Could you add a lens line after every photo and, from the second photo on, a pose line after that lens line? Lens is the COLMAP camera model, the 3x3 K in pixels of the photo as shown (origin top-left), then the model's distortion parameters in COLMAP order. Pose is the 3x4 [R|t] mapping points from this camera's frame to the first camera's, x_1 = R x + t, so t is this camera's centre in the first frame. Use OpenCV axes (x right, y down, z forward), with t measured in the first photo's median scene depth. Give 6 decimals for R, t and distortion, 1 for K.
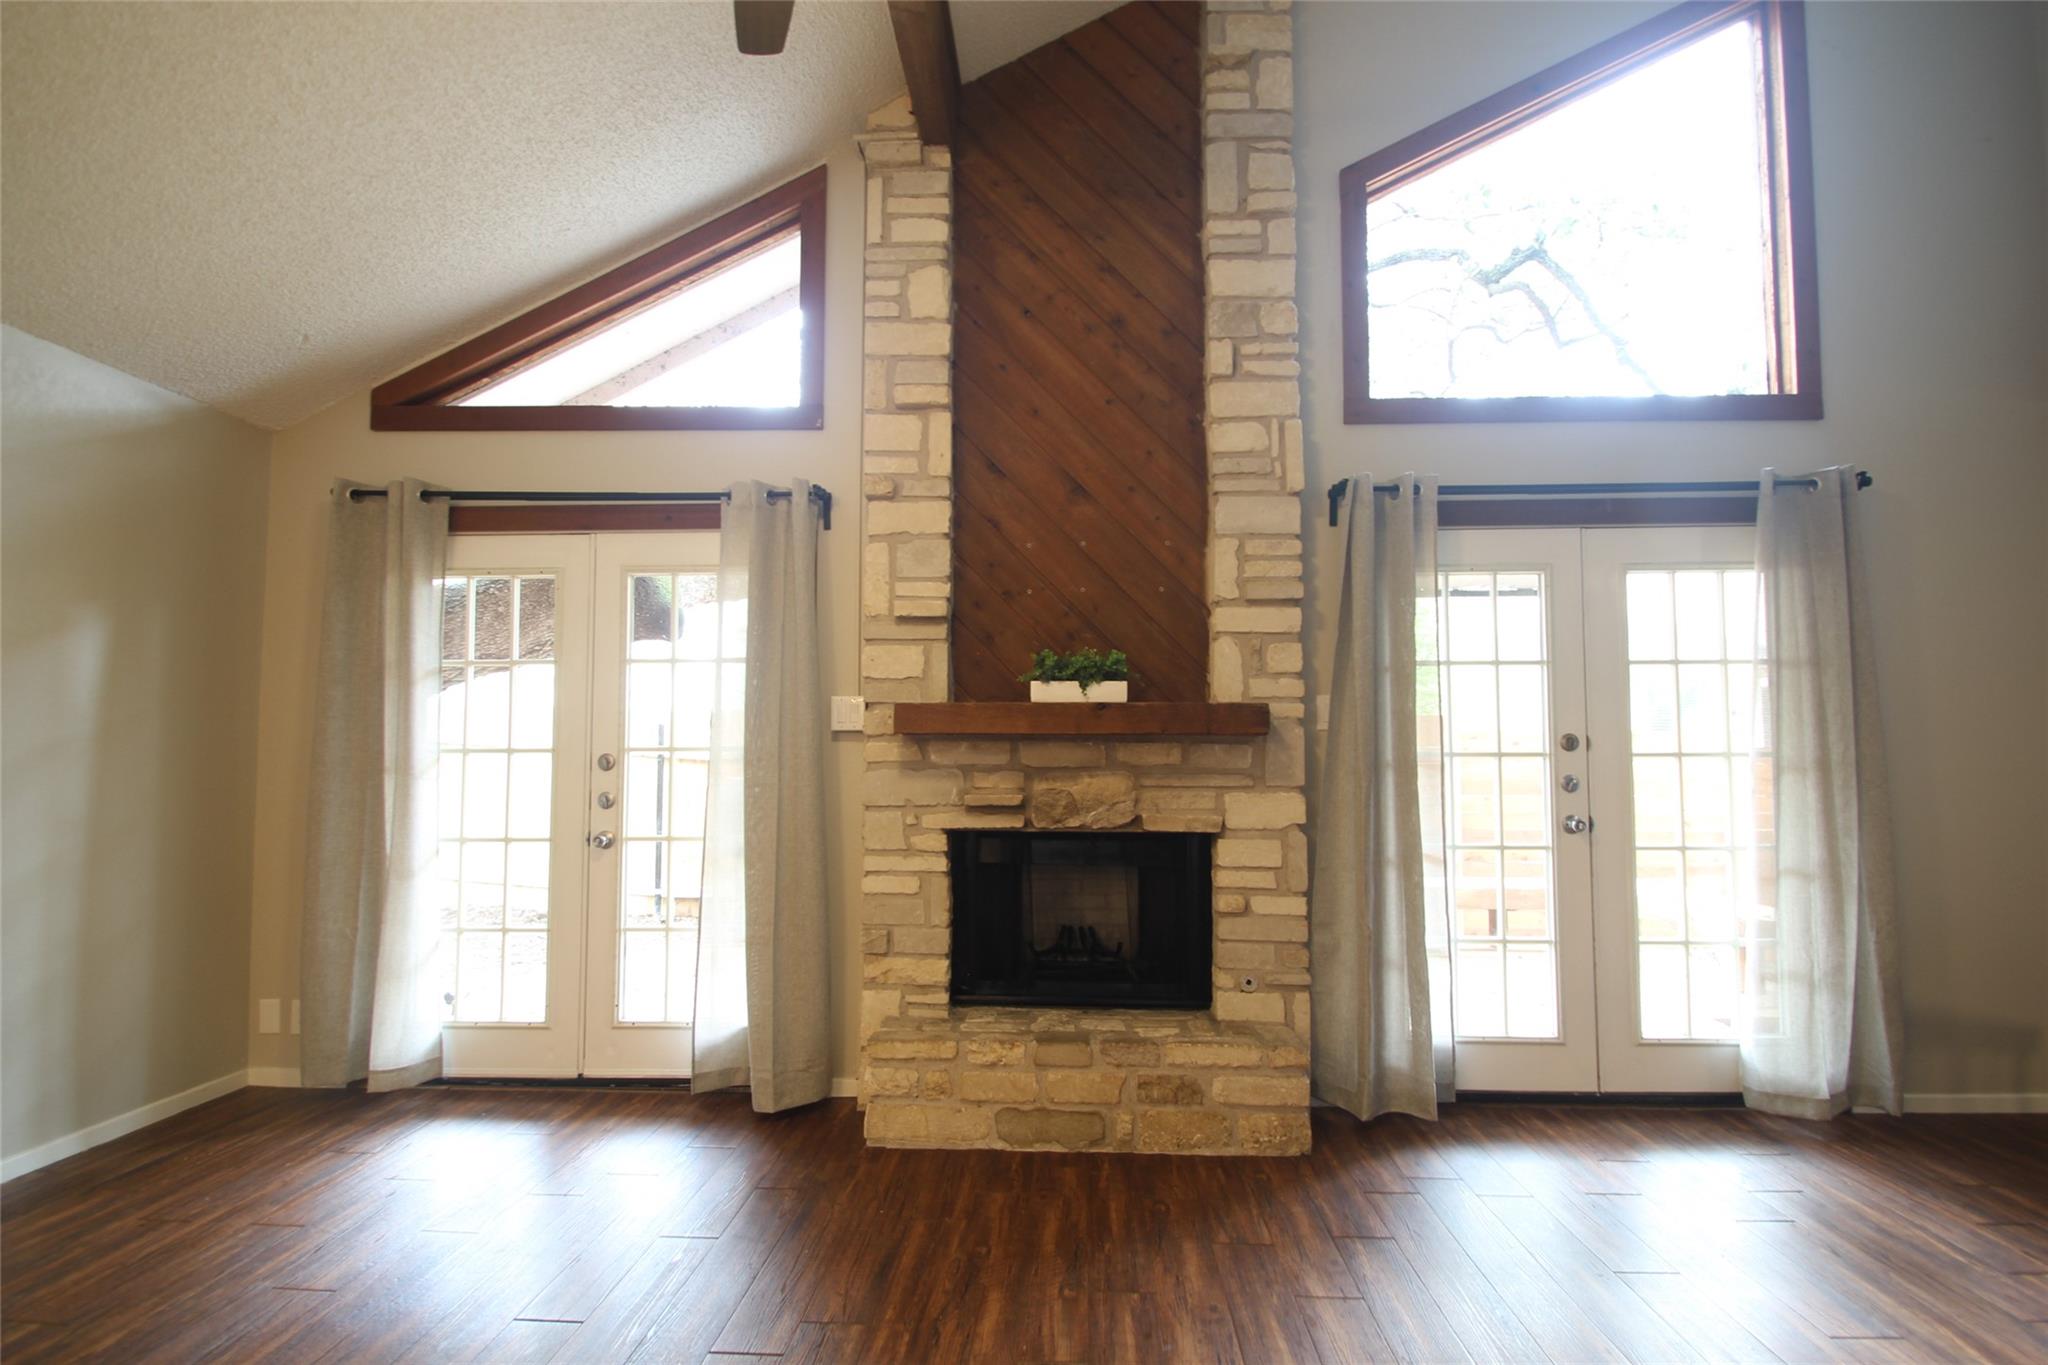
lens RADIAL K [[968.3, 0, 1027.6], [0, 968.3, 708.1], [0, 0, 1]] dist [0.014827, -0.018586]
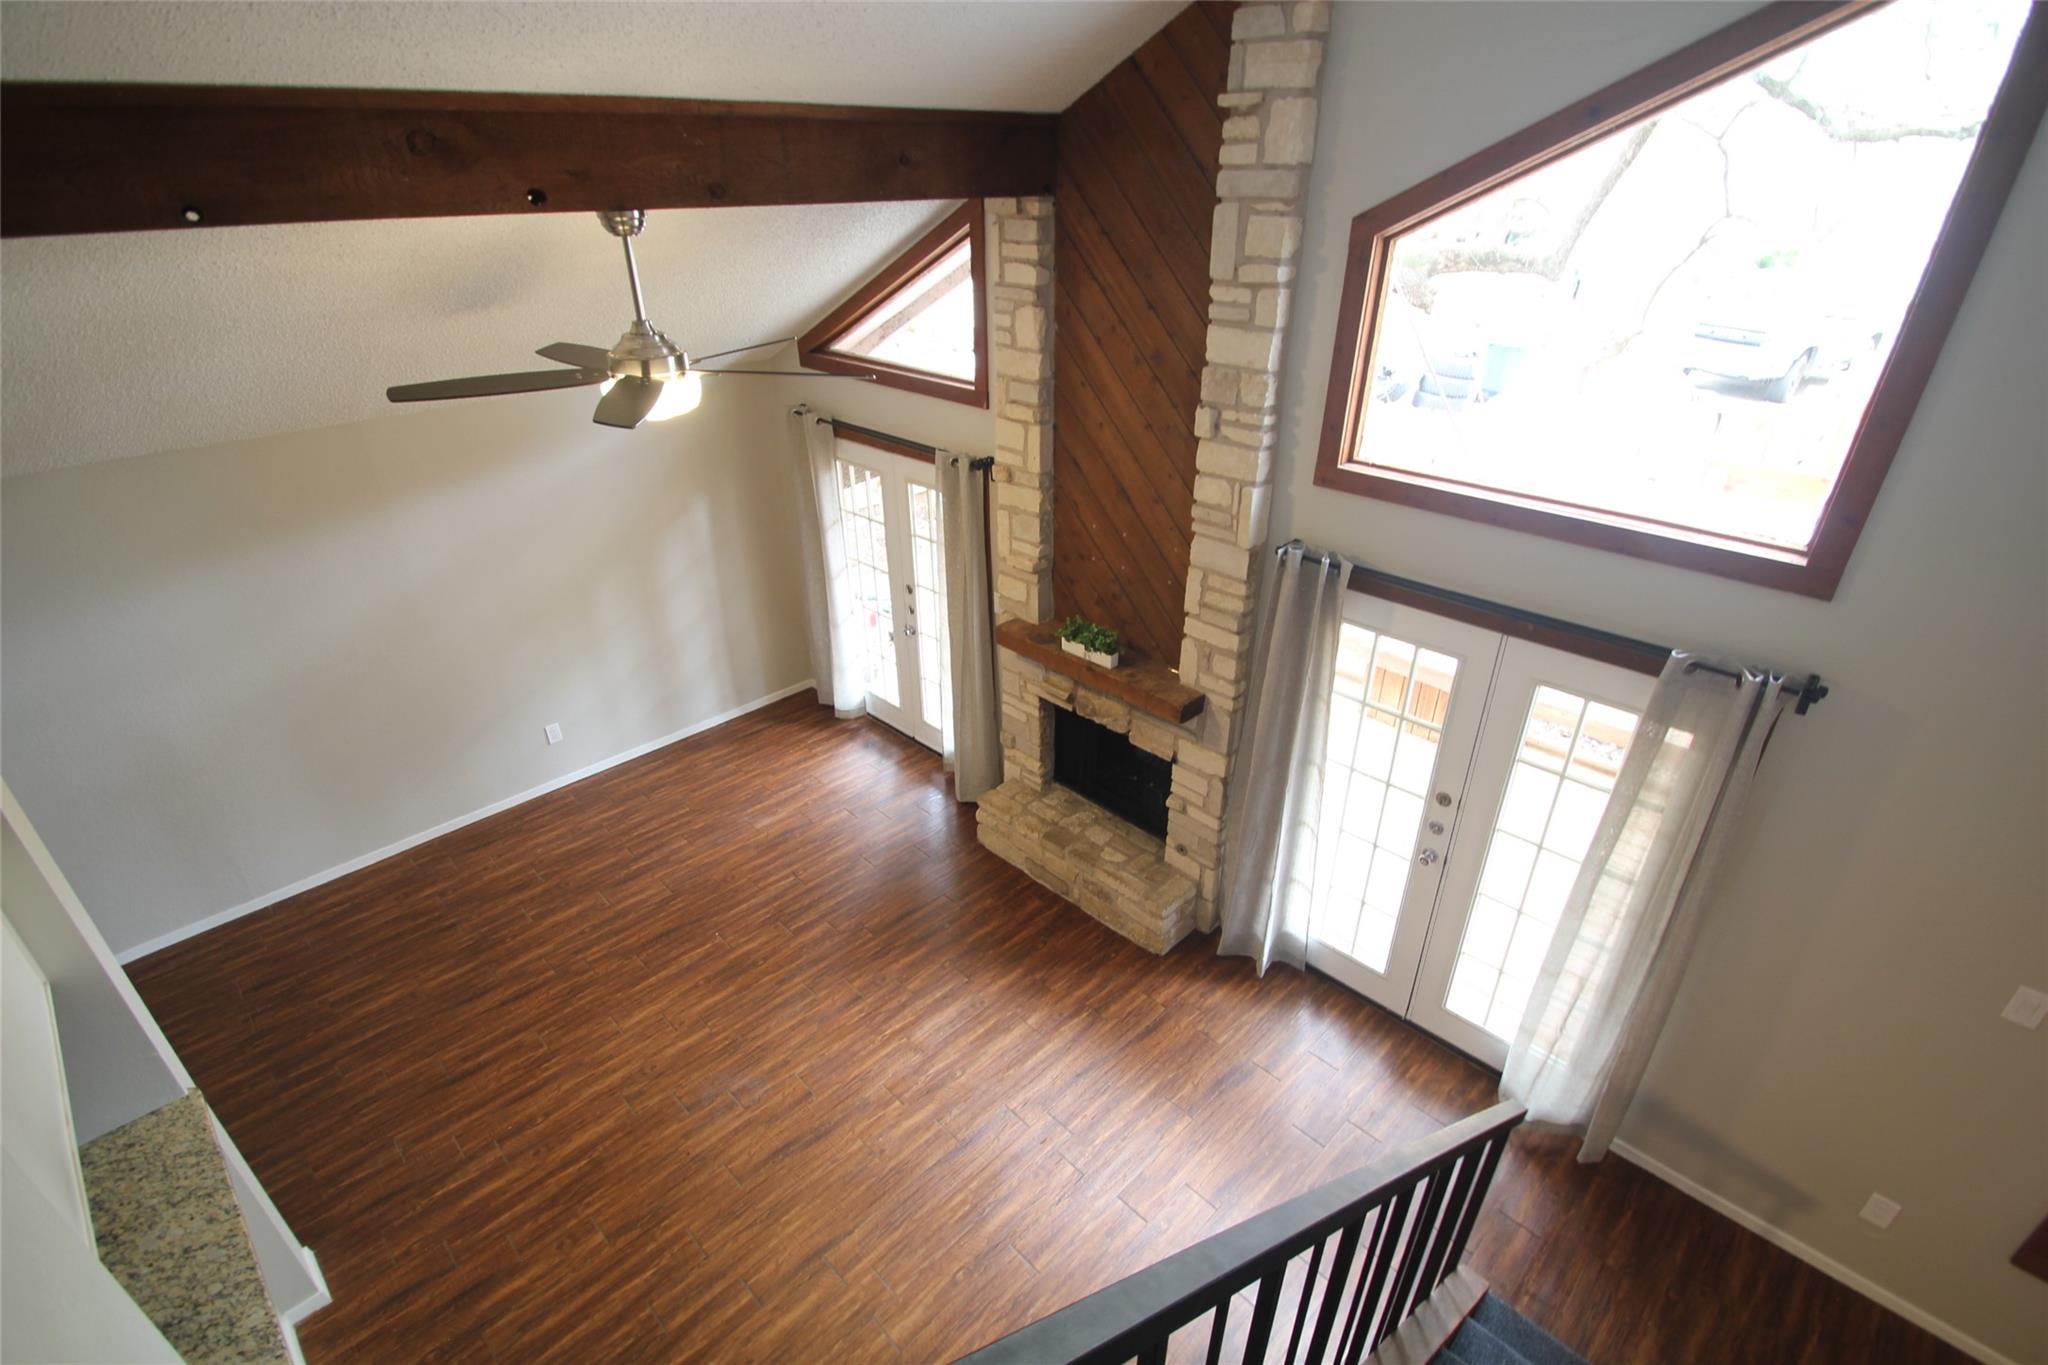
lens RADIAL K [[954.8, 0, 1031.2], [0, 954.8, 707.8], [0, 0, 1]] dist [0.016994, -0.017554]
pose [[0.739175, 0.327977, -0.588262, 0.838243], [0.041407, 0.849640, 0.525735, -0.684630], [0.672240, -0.412969, 0.614452, 0.012238]]
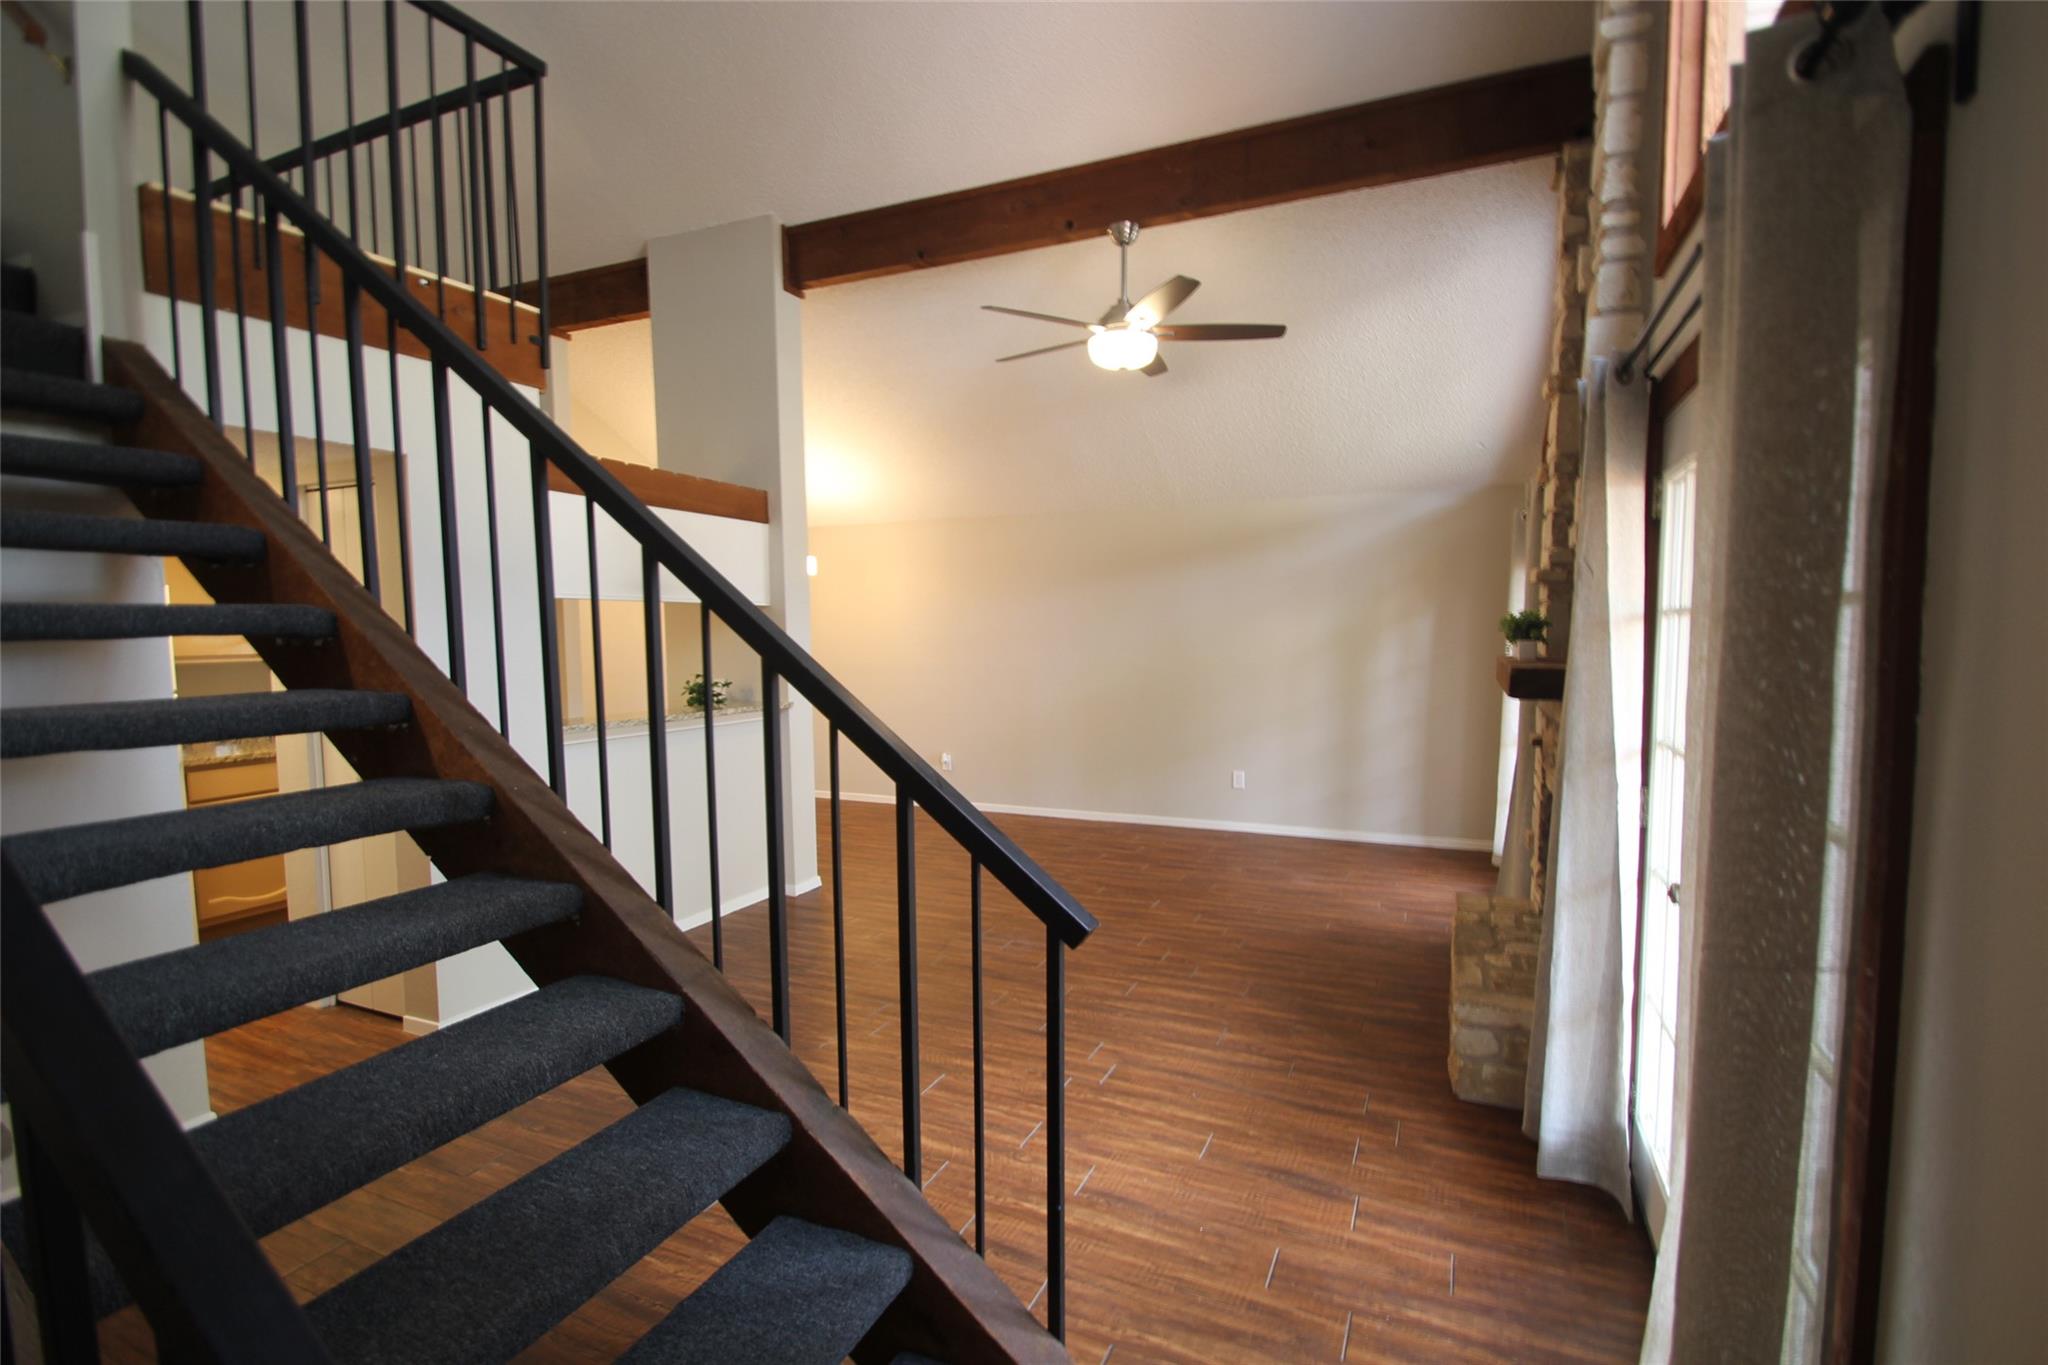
lens RADIAL K [[968.3, 0, 1027.6], [0, 968.3, 708.1], [0, 0, 1]] dist [0.014827, -0.018586]
pose [[-0.368790, 0.074608, -0.926514, 1.235612], [0.054632, 0.996790, 0.058521, -0.041164], [0.927906, -0.029035, -0.371682, 0.852660]]
